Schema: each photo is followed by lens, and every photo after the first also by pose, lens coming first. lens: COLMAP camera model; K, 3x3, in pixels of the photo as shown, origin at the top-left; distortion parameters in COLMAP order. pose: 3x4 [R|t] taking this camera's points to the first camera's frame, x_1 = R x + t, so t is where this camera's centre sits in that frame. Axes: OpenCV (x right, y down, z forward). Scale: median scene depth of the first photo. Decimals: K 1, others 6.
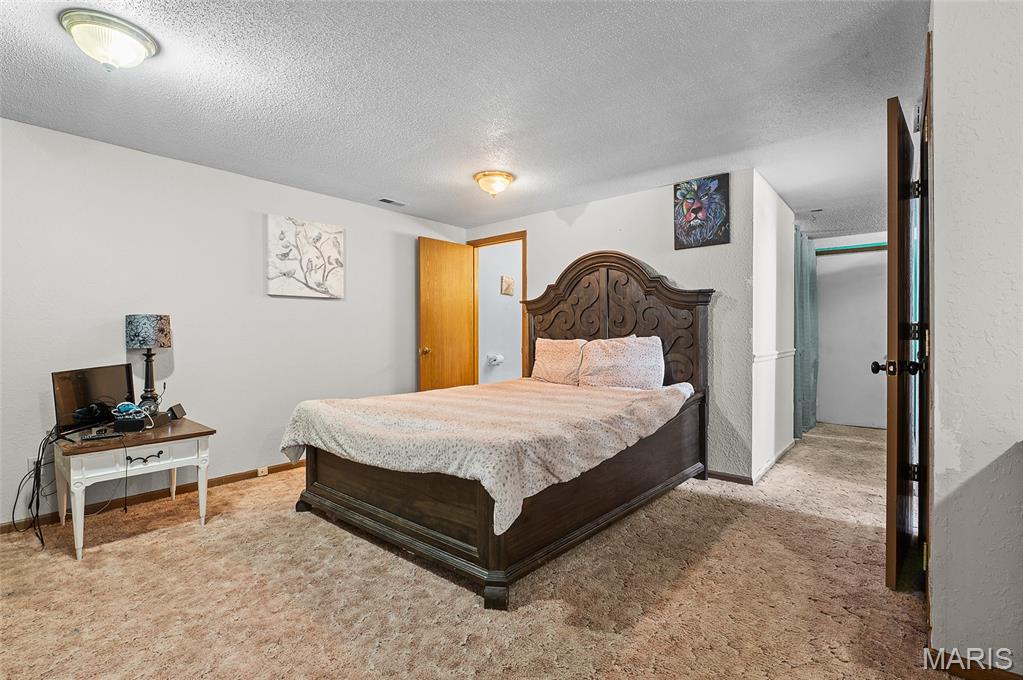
lens RADIAL K [[475.0, 0, 510.8], [0, 475.0, 338.0], [0, 0, 1]] dist [-0.004902, -0.001656]
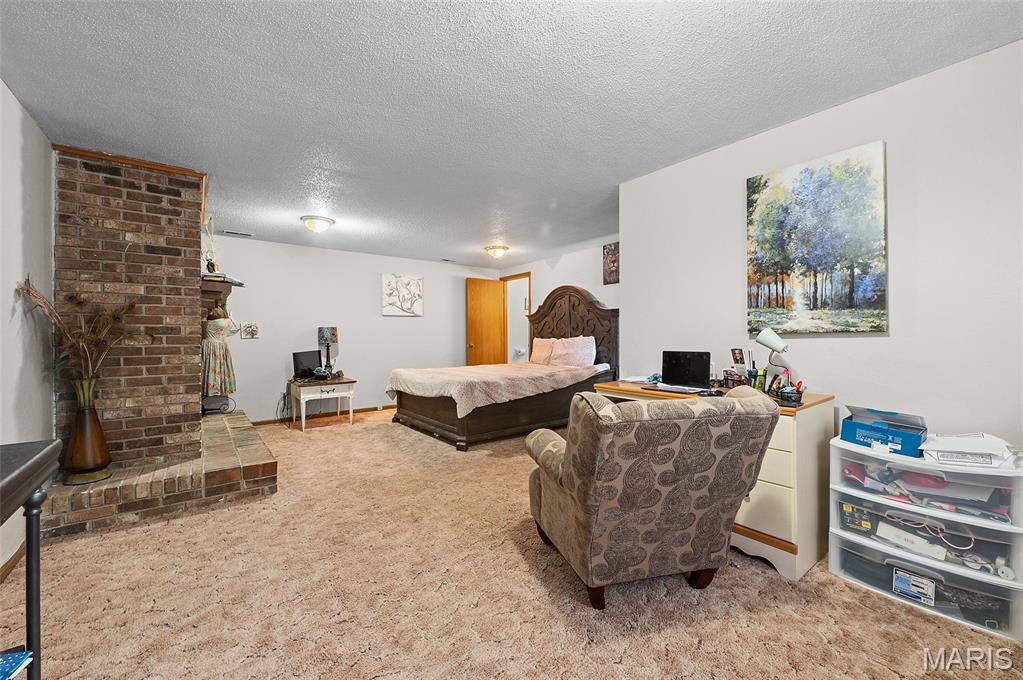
lens RADIAL K [[407.2, 0, 512.2], [0, 407.2, 338.2], [0, 0, 1]] dist [-0.009049, -0.001130]
pose [[0.979055, -0.003169, -0.203570, 0.325414], [0.003069, 0.999995, -0.000807, 0.003408], [0.203572, 0.000166, 0.979060, -0.484134]]
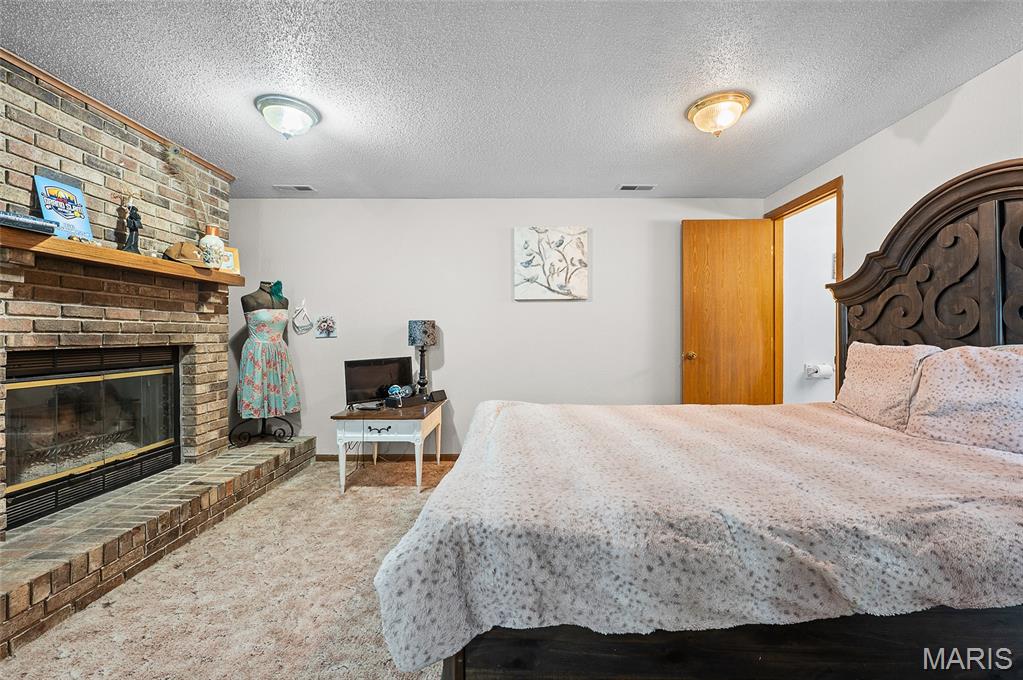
lens RADIAL K [[407.2, 0, 511.2], [0, 407.2, 337.3], [0, 0, 1]] dist [-0.009049, -0.001130]
pose [[0.633617, 0.004410, -0.773634, 0.222363], [-0.006610, 0.999978, 0.000286, -0.003323], [0.773619, 0.004933, 0.633632, 0.383418]]
